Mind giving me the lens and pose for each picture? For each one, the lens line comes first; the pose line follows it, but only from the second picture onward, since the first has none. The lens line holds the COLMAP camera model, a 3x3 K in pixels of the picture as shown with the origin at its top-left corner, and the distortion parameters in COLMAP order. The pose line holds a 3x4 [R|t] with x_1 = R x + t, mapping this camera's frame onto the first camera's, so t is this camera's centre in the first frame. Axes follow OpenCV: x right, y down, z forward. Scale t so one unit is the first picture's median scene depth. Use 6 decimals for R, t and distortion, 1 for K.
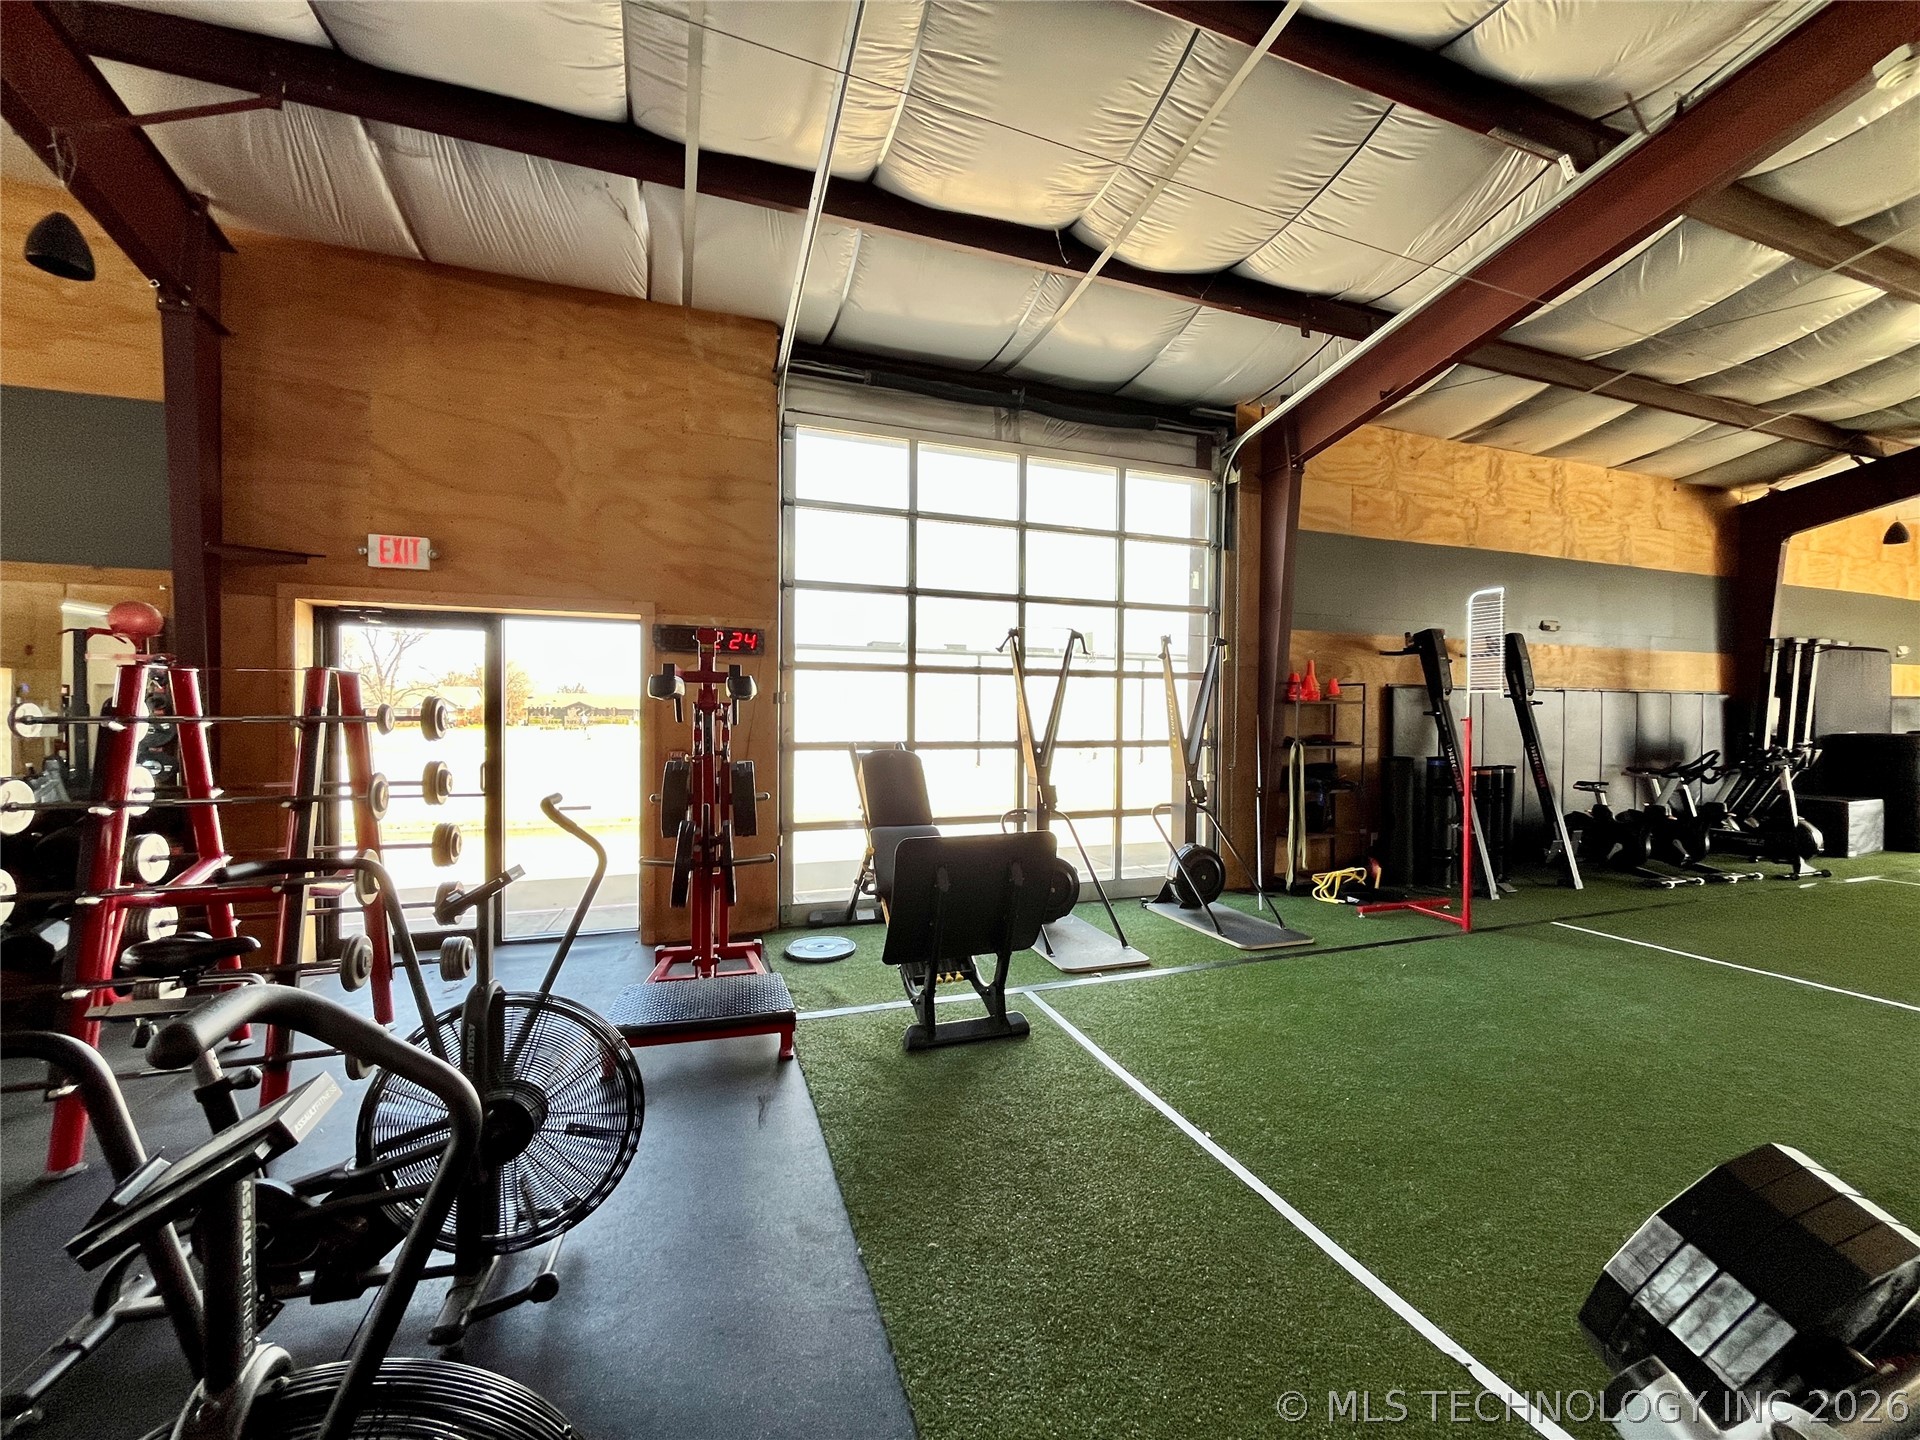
lens RADIAL K [[766.0, 0, 960.0], [0, 766.0, 720.0], [0, 0, 1]] dist [-0.000331, -0.000173]
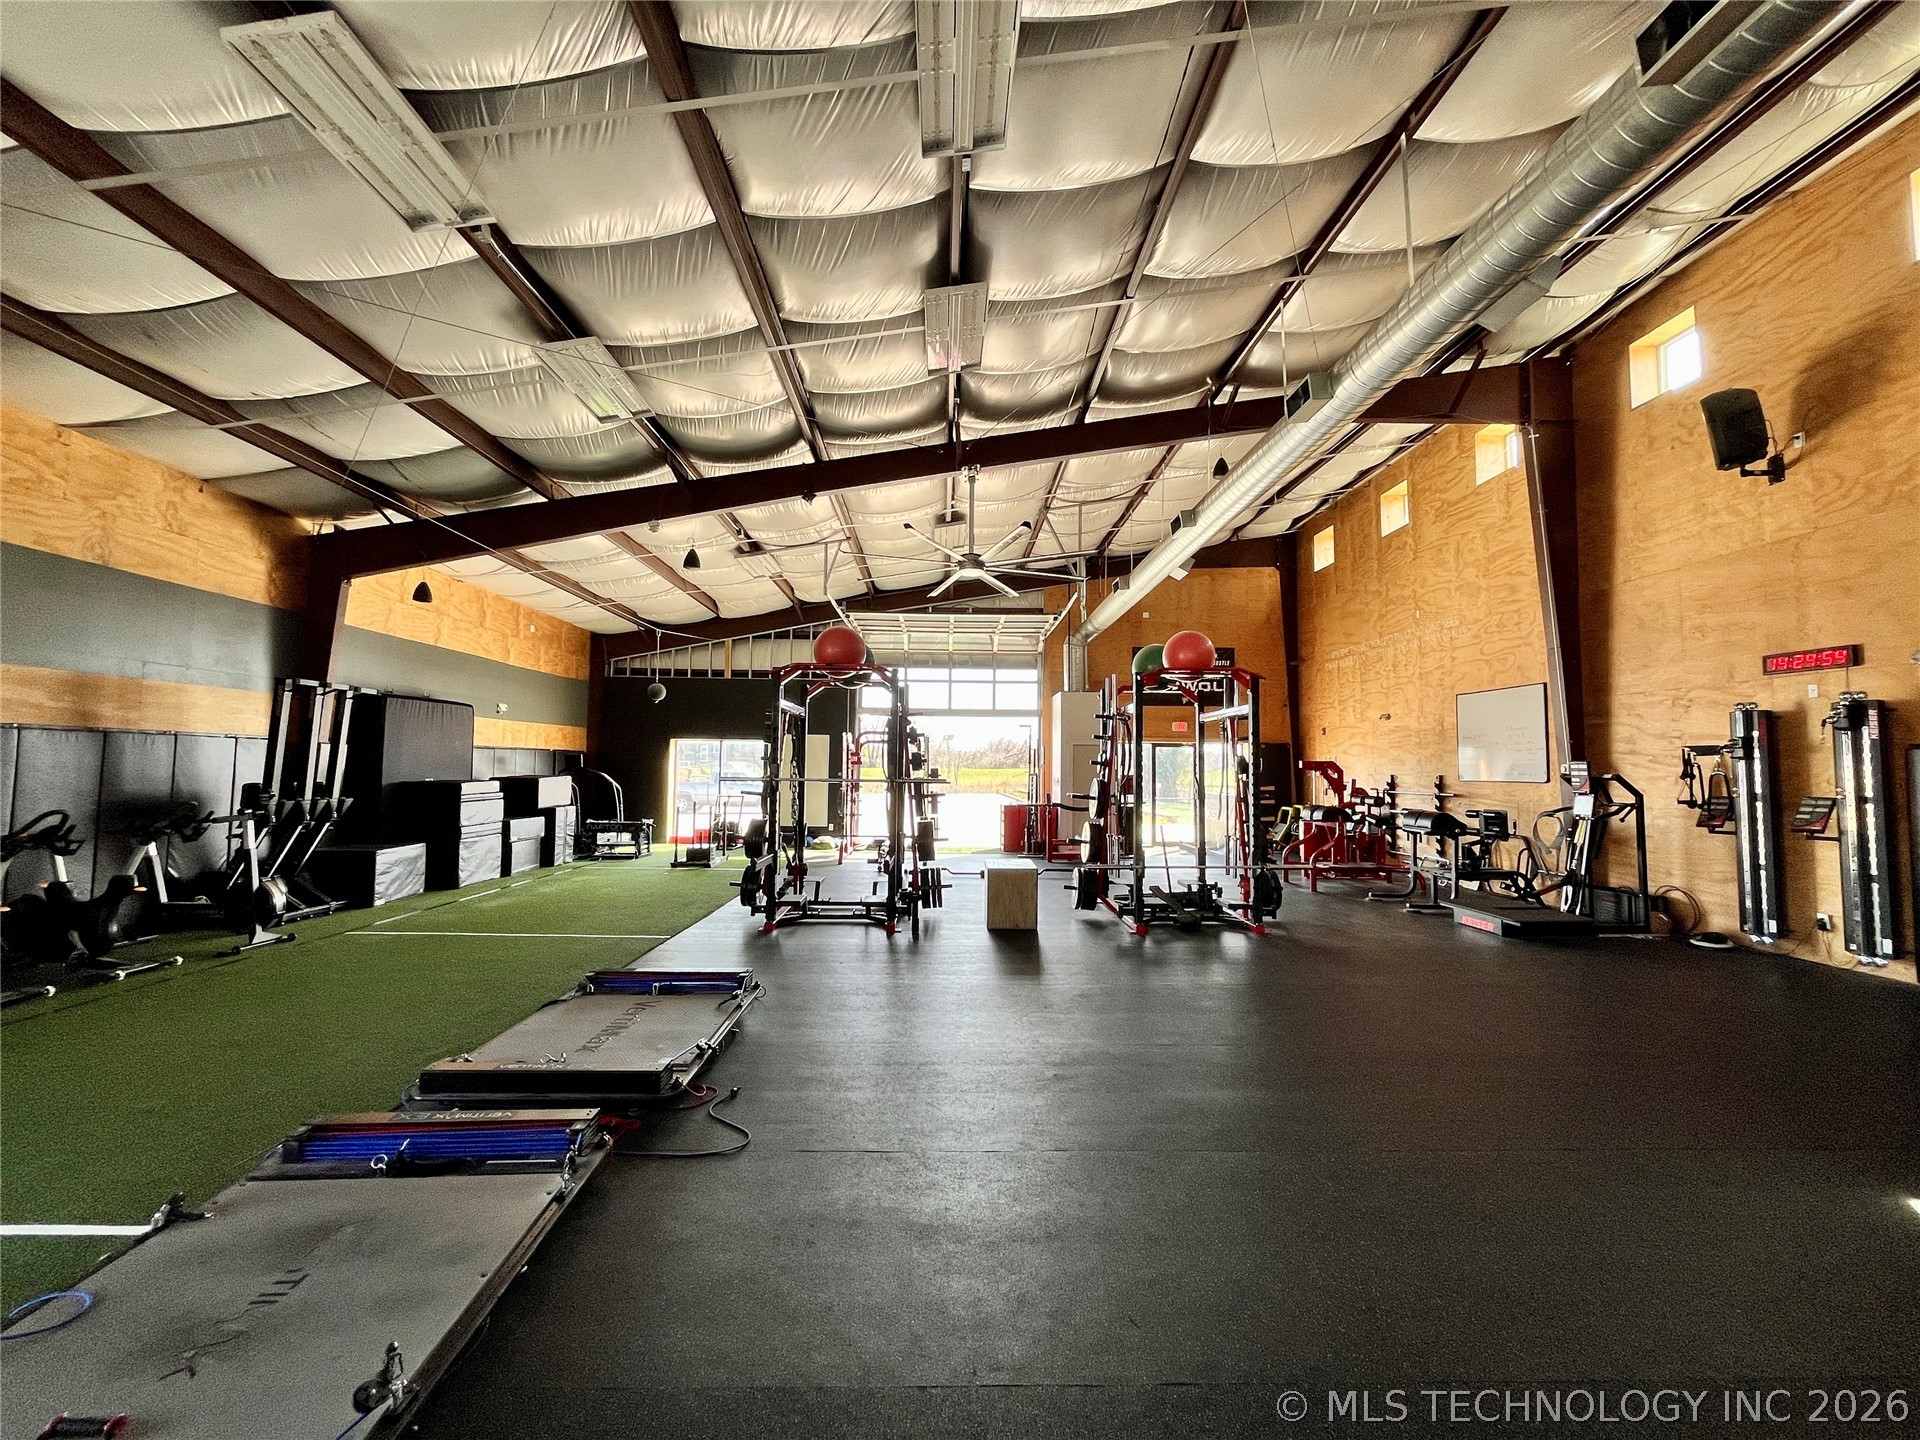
lens RADIAL K [[766.0, 0, 960.0], [0, 766.0, 720.0], [0, 0, 1]] dist [-0.000331, -0.000173]
pose [[0.338404, 0.055877, 0.939340, 0.454004], [0.002069, 0.998189, -0.060123, -0.000892], [-0.940999, 0.022290, 0.337676, -0.054414]]
